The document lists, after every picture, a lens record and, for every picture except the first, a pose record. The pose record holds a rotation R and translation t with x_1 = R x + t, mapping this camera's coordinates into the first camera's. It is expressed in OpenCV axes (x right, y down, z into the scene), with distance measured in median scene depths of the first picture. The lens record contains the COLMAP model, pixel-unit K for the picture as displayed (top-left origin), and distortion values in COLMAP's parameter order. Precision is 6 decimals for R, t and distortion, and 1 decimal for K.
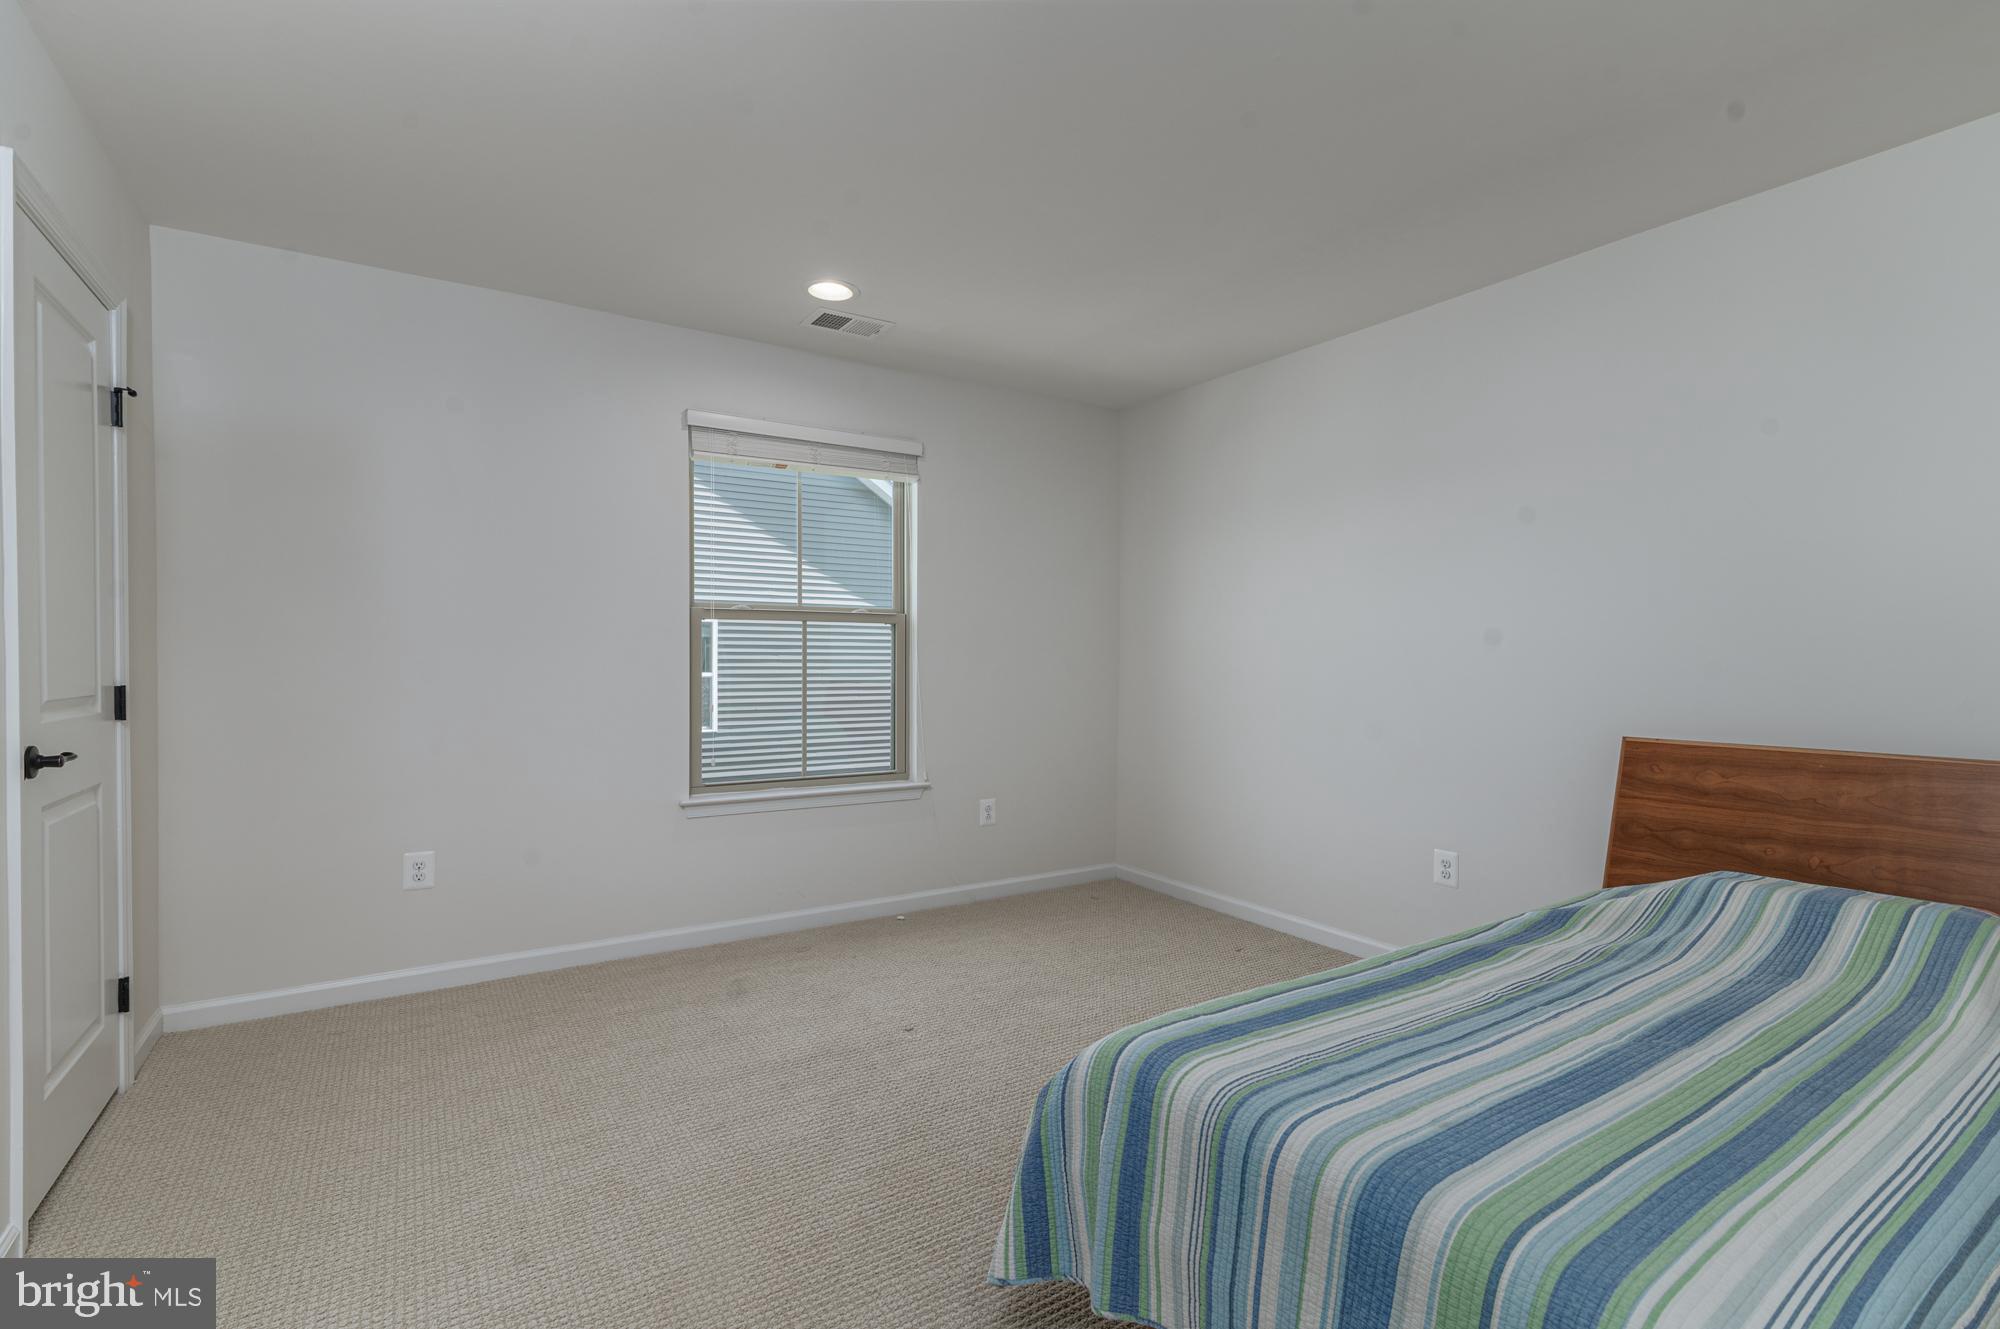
lens RADIAL K [[907.1, 0, 995.7], [0, 907.1, 671.5], [0, 0, 1]] dist [-0.001050, -0.000093]
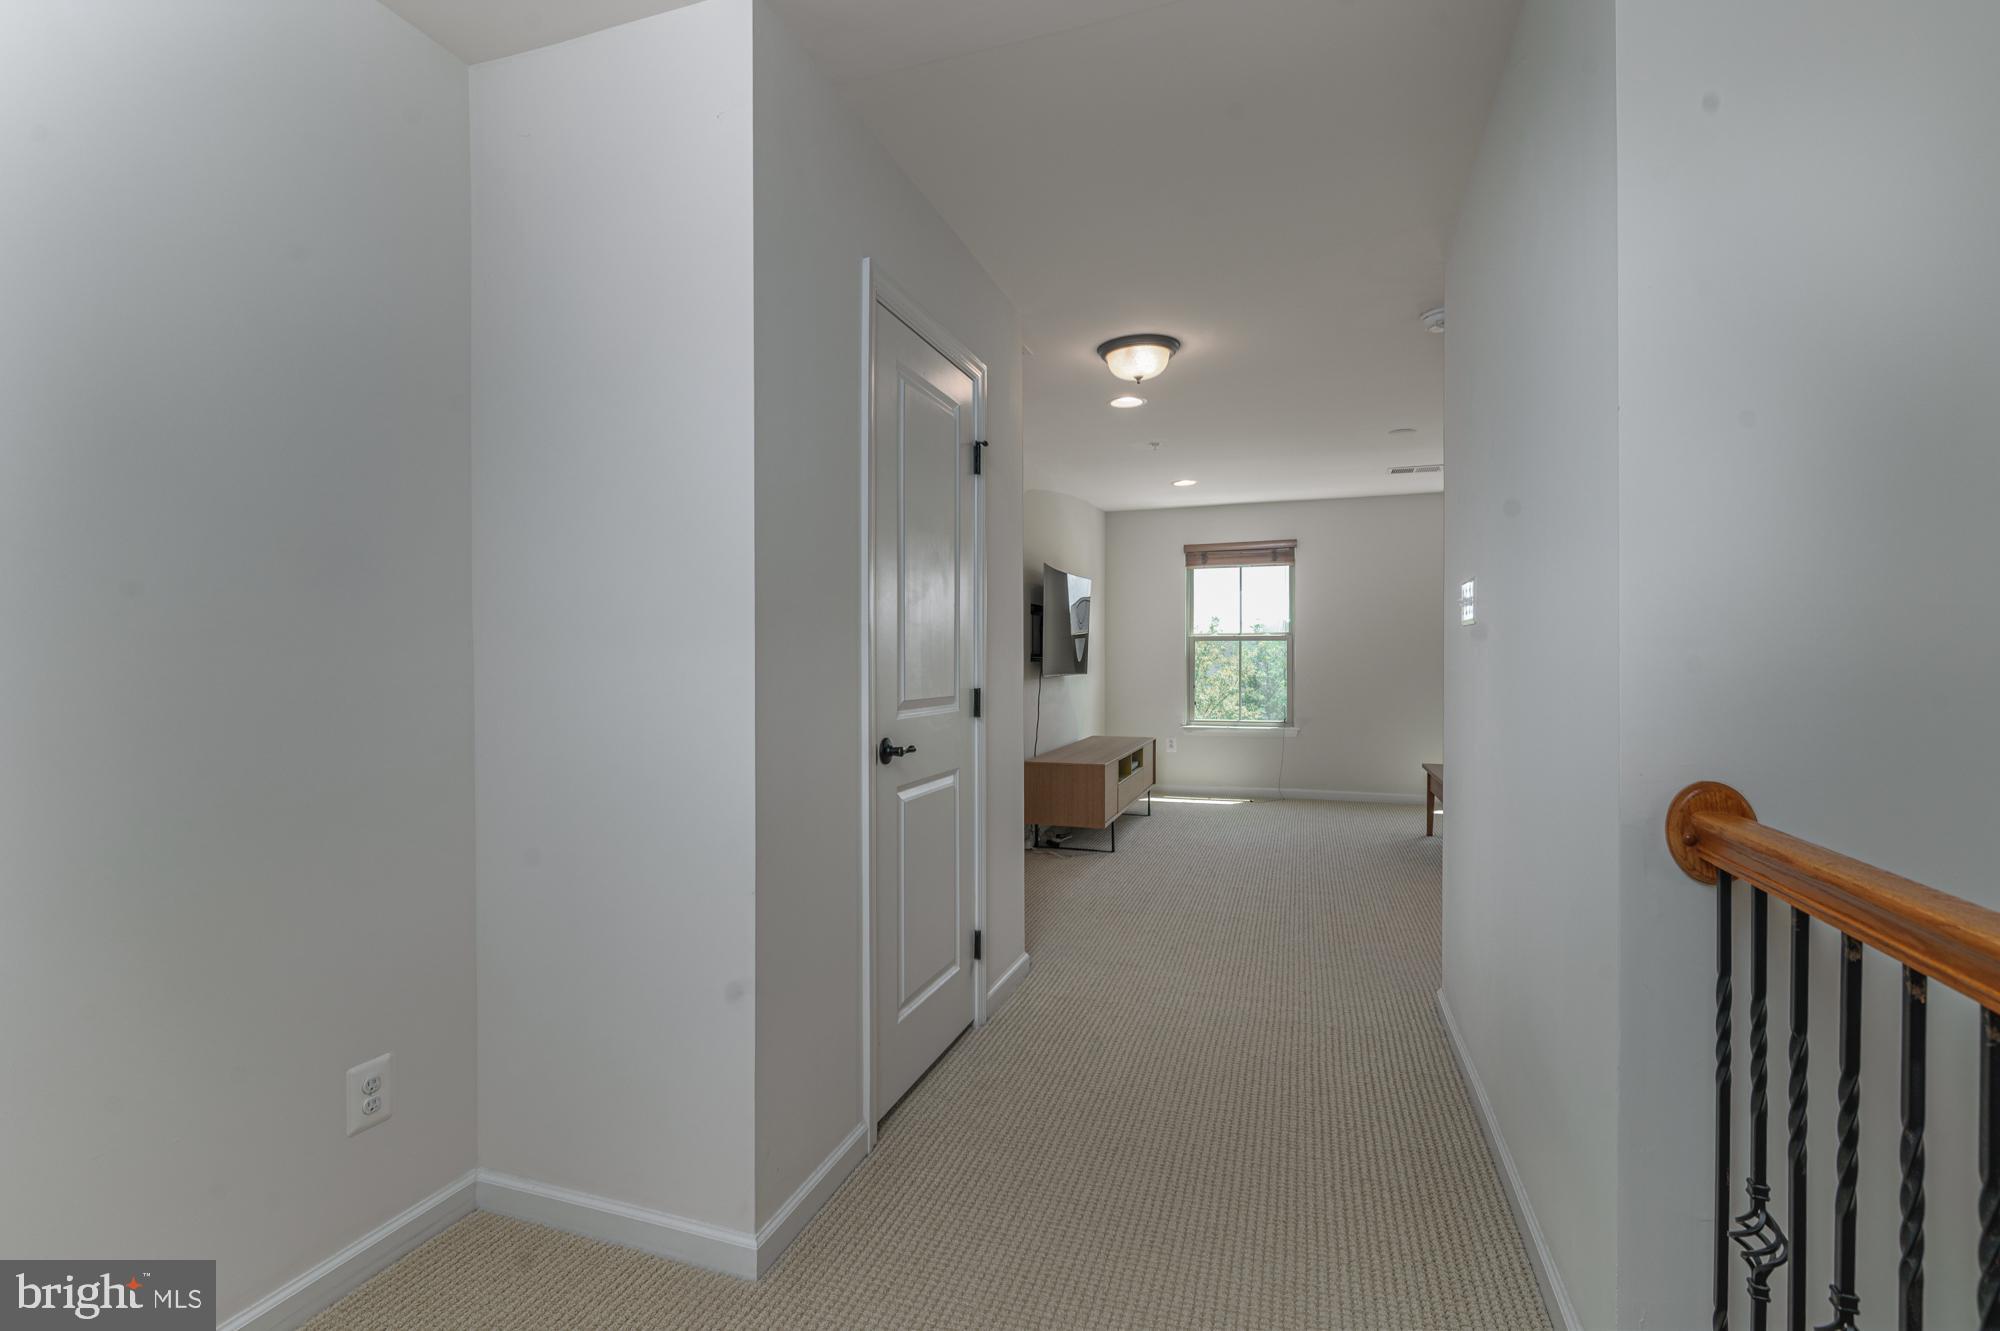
lens RADIAL K [[907.1, 0, 995.7], [0, 907.1, 672.5], [0, 0, 1]] dist [-0.001050, -0.000093]
pose [[0.613943, 0.010874, -0.789276, 0.002910], [-0.010967, 0.999926, 0.005245, -0.013438], [0.789274, 0.005436, 0.614017, 0.308583]]
